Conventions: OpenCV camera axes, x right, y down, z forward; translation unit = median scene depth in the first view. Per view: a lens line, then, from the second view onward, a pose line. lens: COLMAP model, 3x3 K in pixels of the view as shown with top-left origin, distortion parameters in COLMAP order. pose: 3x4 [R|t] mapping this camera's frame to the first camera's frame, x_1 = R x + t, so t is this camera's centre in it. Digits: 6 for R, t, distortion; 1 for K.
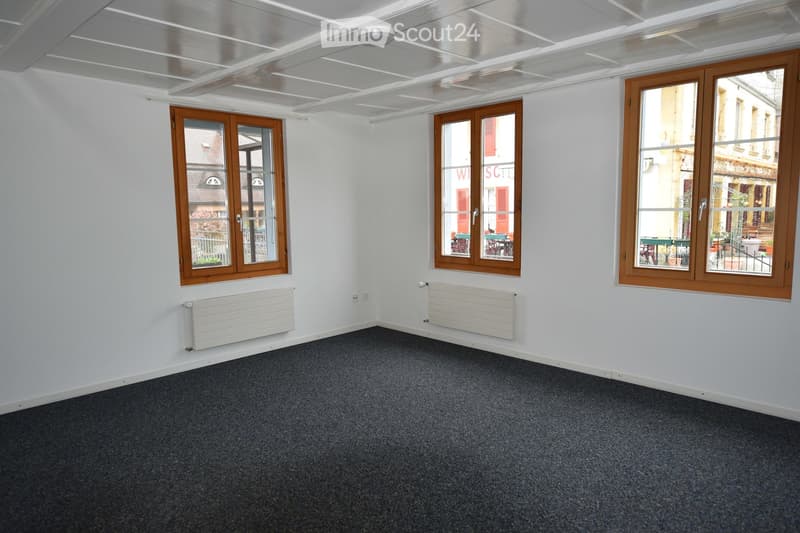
lens RADIAL K [[527.9, 0, 400.0], [0, 527.9, 266.5], [0, 0, 1]] dist [0.001327, 0.001082]
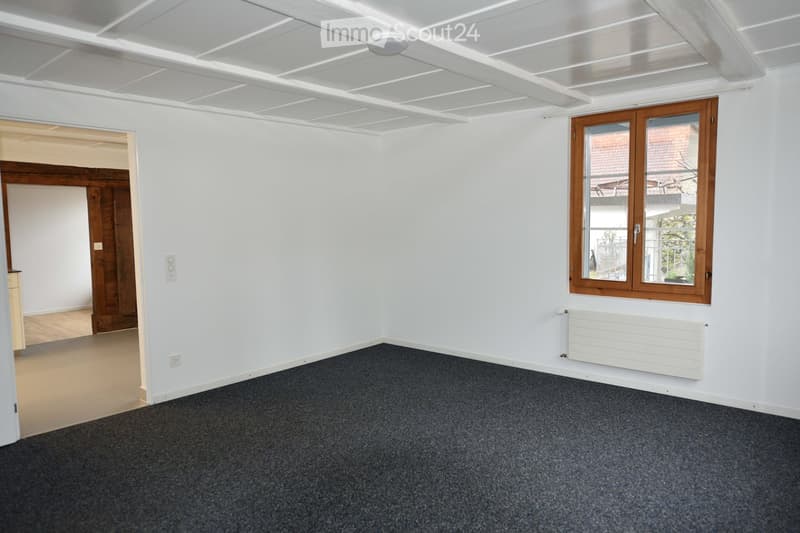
lens RADIAL K [[527.9, 0, 400.0], [0, 527.9, 266.5], [0, 0, 1]] dist [0.001327, 0.001082]
pose [[0.059855, 0.093031, -0.993862, 0.566100], [-0.099013, 0.991291, 0.086827, -0.069273], [0.993284, 0.093208, 0.068545, 0.593419]]
